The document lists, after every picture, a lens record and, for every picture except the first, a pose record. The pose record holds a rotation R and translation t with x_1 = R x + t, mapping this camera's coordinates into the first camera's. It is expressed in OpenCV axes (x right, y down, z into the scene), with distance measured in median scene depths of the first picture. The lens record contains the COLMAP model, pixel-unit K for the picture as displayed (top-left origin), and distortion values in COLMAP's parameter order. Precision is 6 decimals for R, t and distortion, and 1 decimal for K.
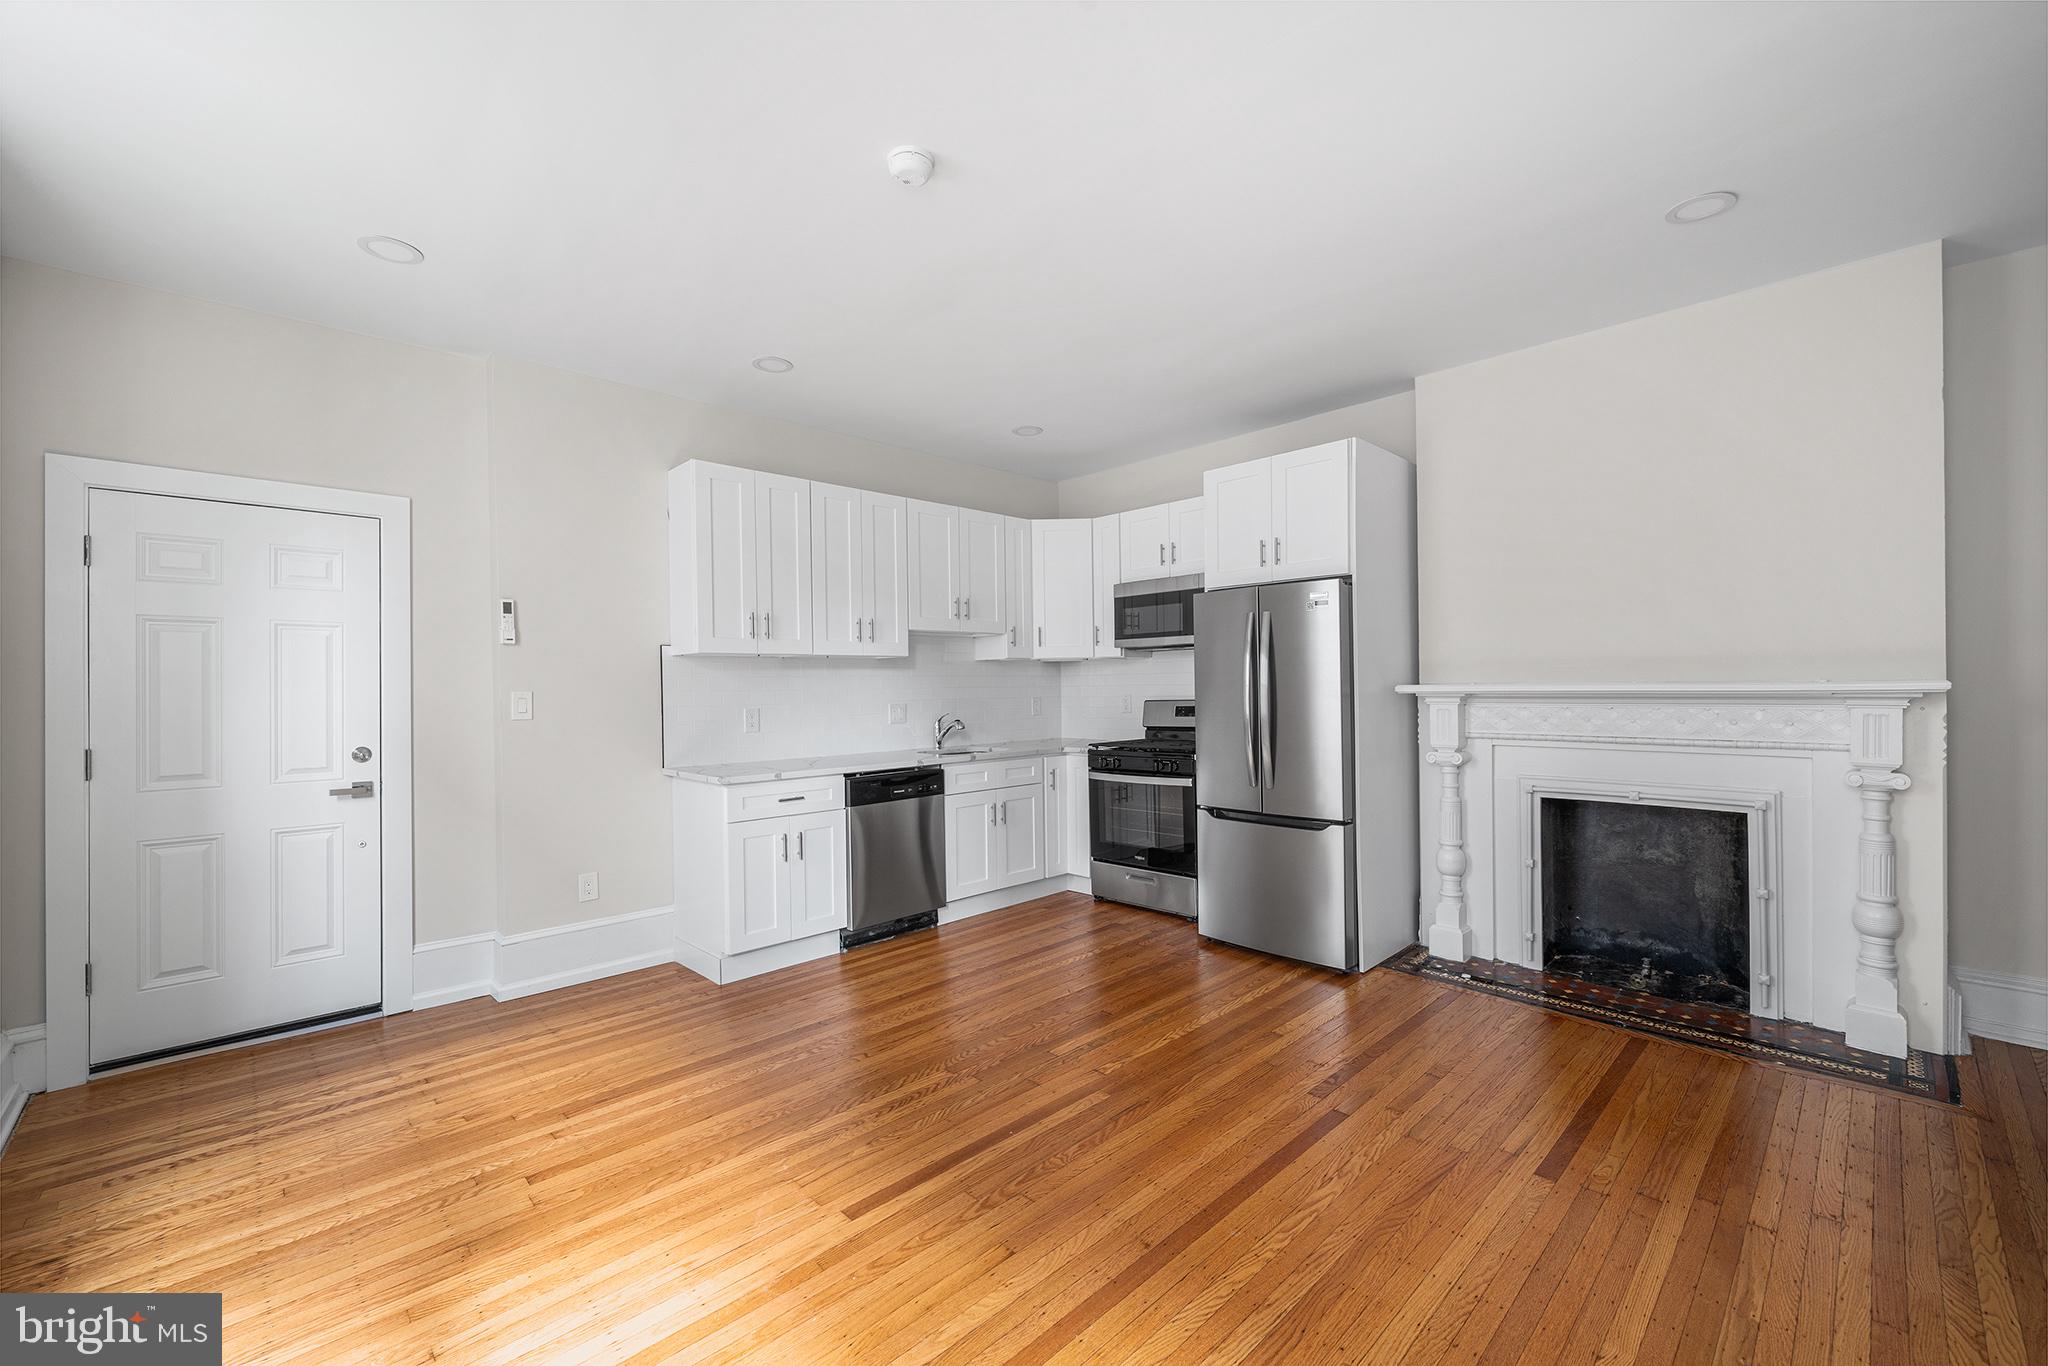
lens RADIAL K [[834.2, 0, 1023.1], [0, 834.2, 684.3], [0, 0, 1]] dist [0.001404, 0.000747]
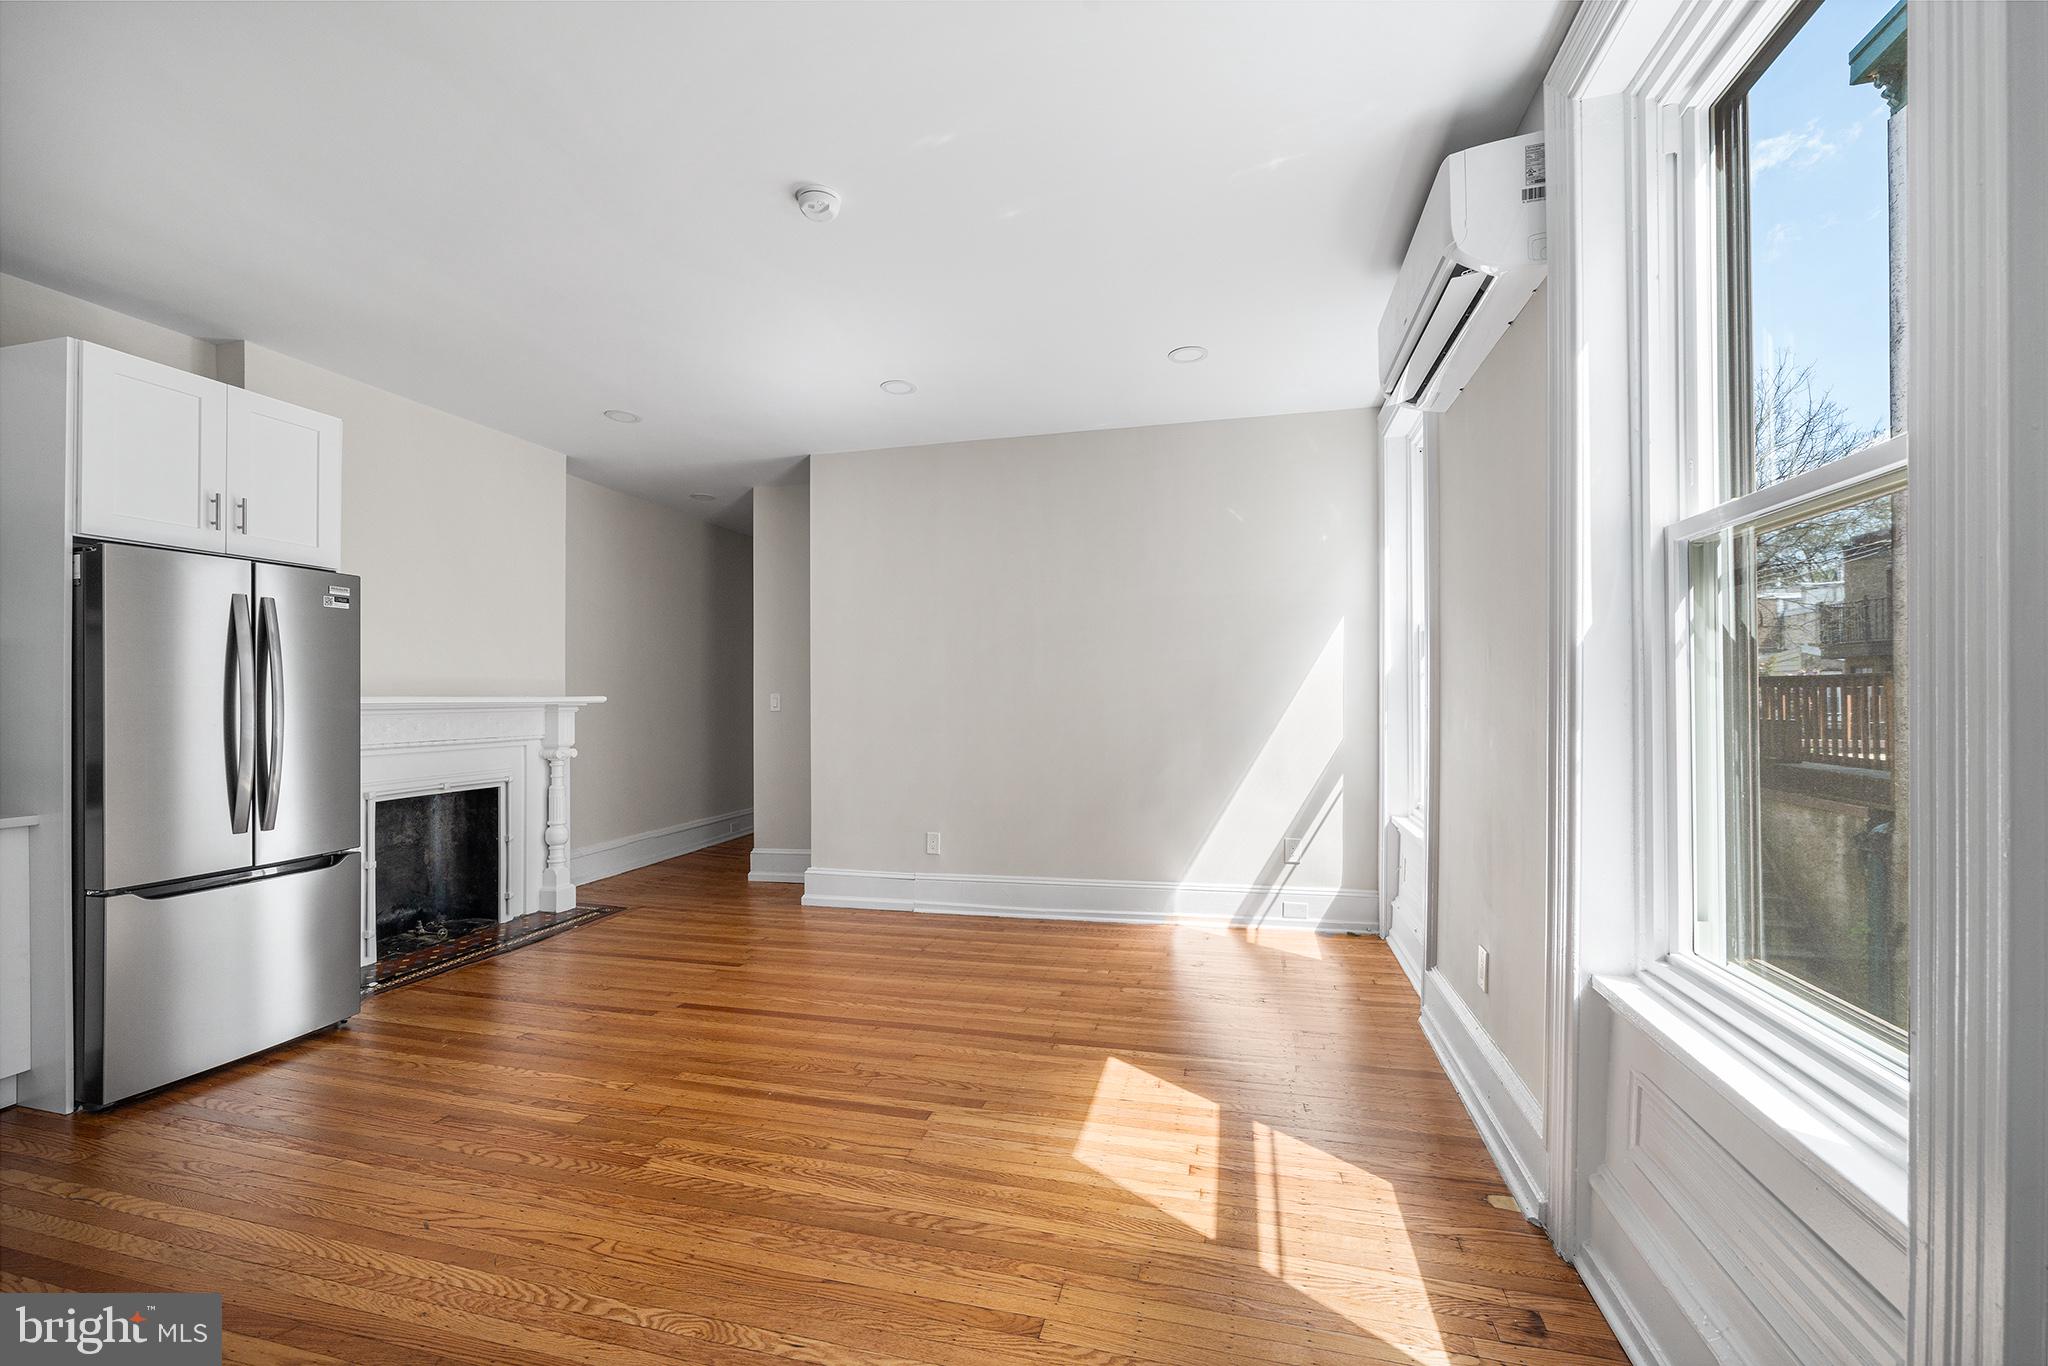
lens RADIAL K [[834.2, 0, 1021.1], [0, 834.2, 688.4], [0, 0, 1]] dist [0.001404, 0.000747]
pose [[-0.522439, 0.025279, 0.852302, -0.795878], [0.010631, 0.999676, -0.023133, 0.023312], [-0.852610, -0.003025, -0.522538, 0.906240]]
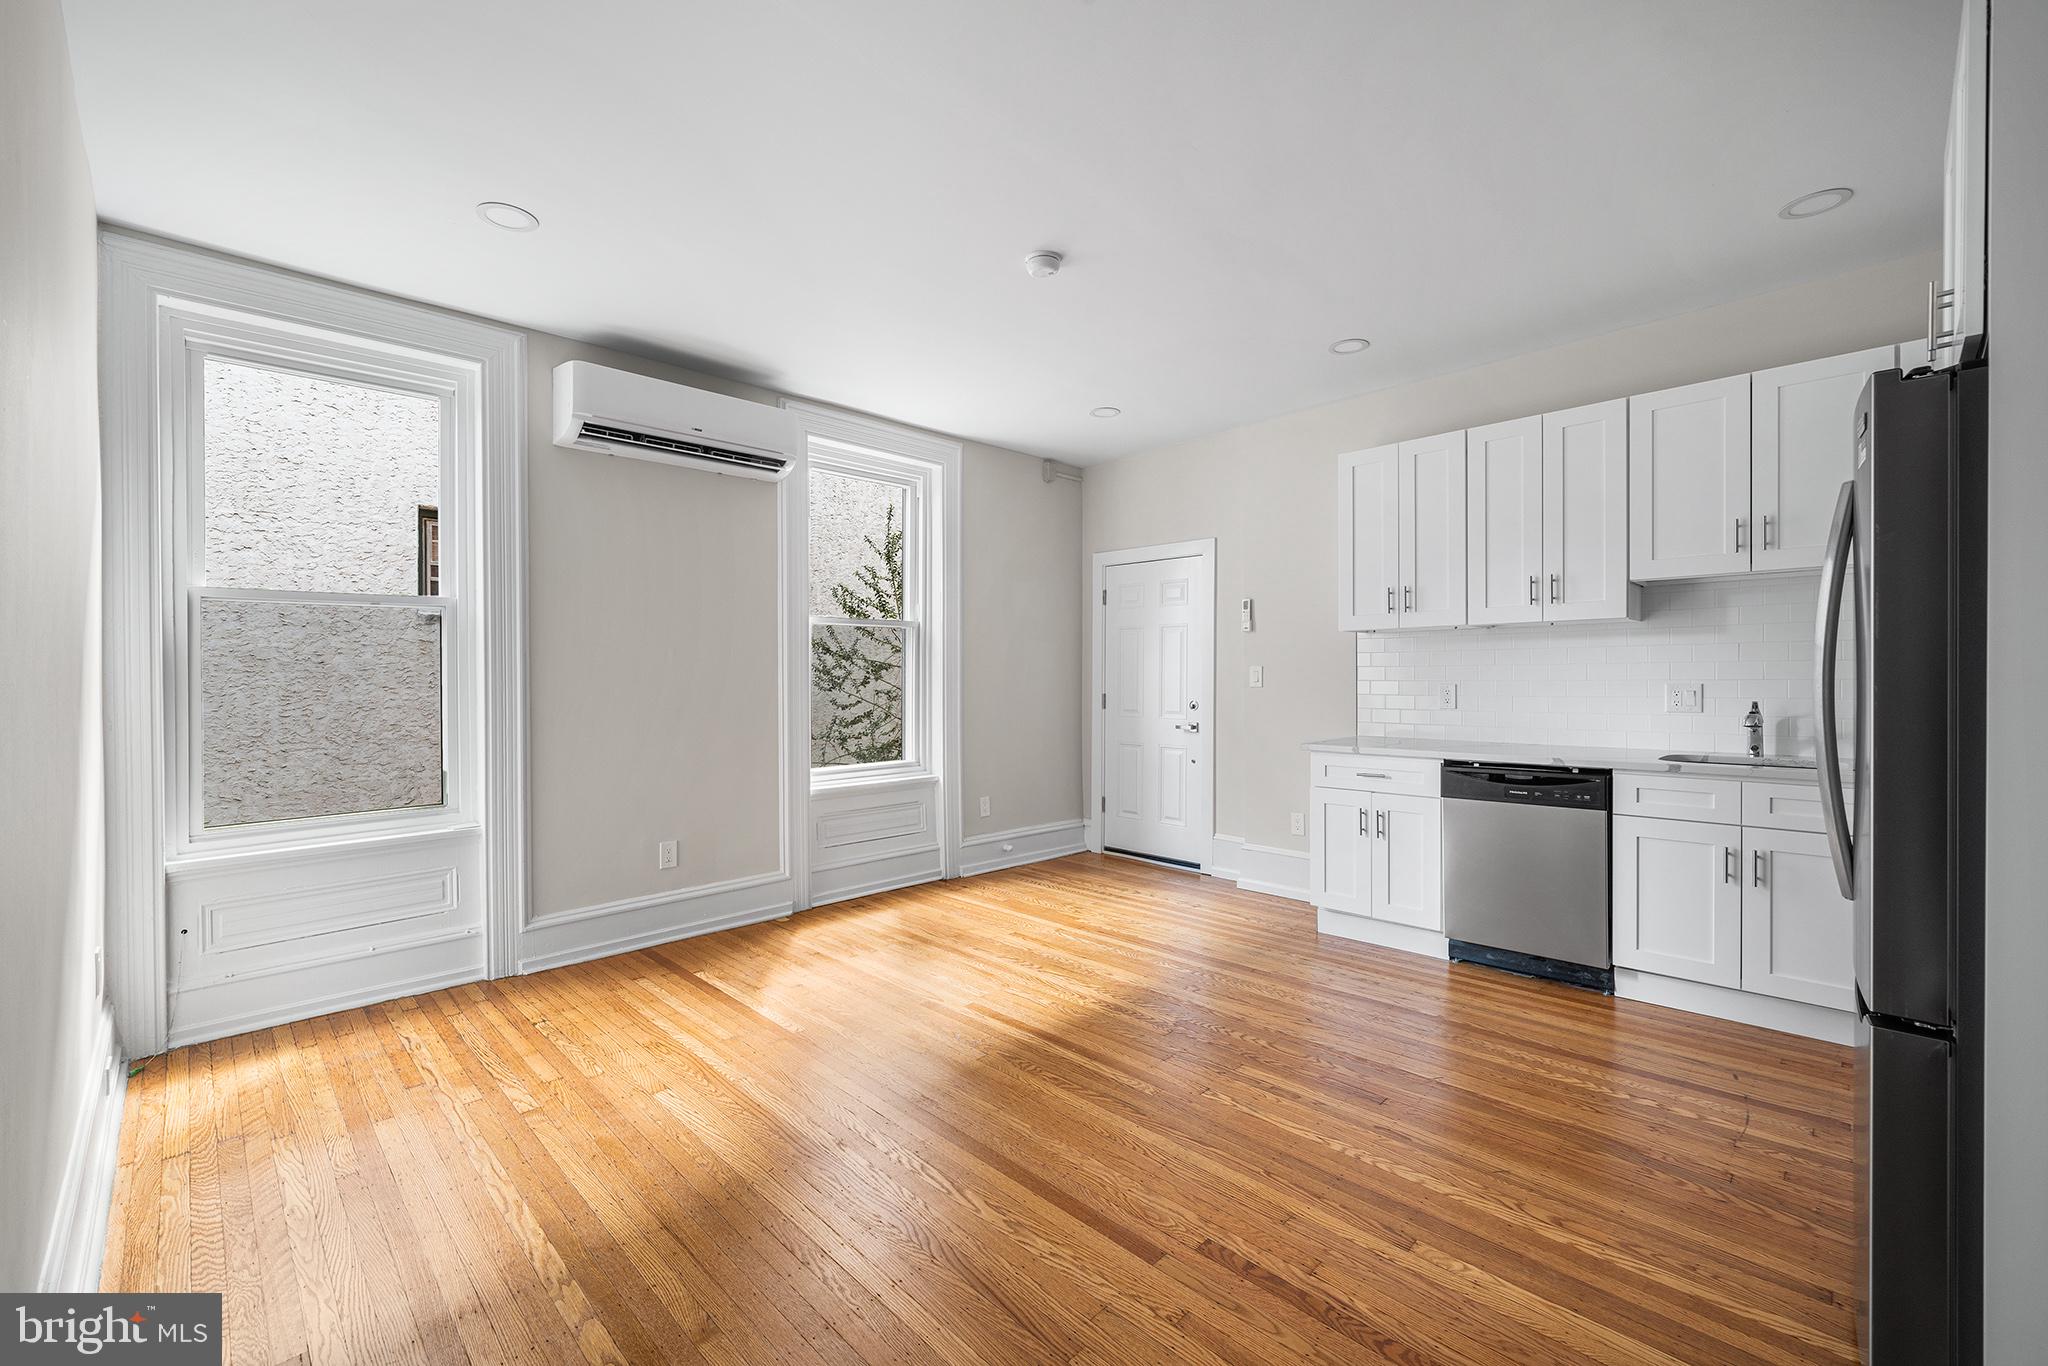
lens RADIAL K [[834.2, 0, 1021.9], [0, 834.2, 681.2], [0, 0, 1]] dist [0.001404, 0.000747]
pose [[0.019799, 0.020990, -0.999584, 0.792264], [0.009436, 0.999731, 0.021180, 0.000834], [0.999759, -0.009852, 0.019596, 0.637750]]
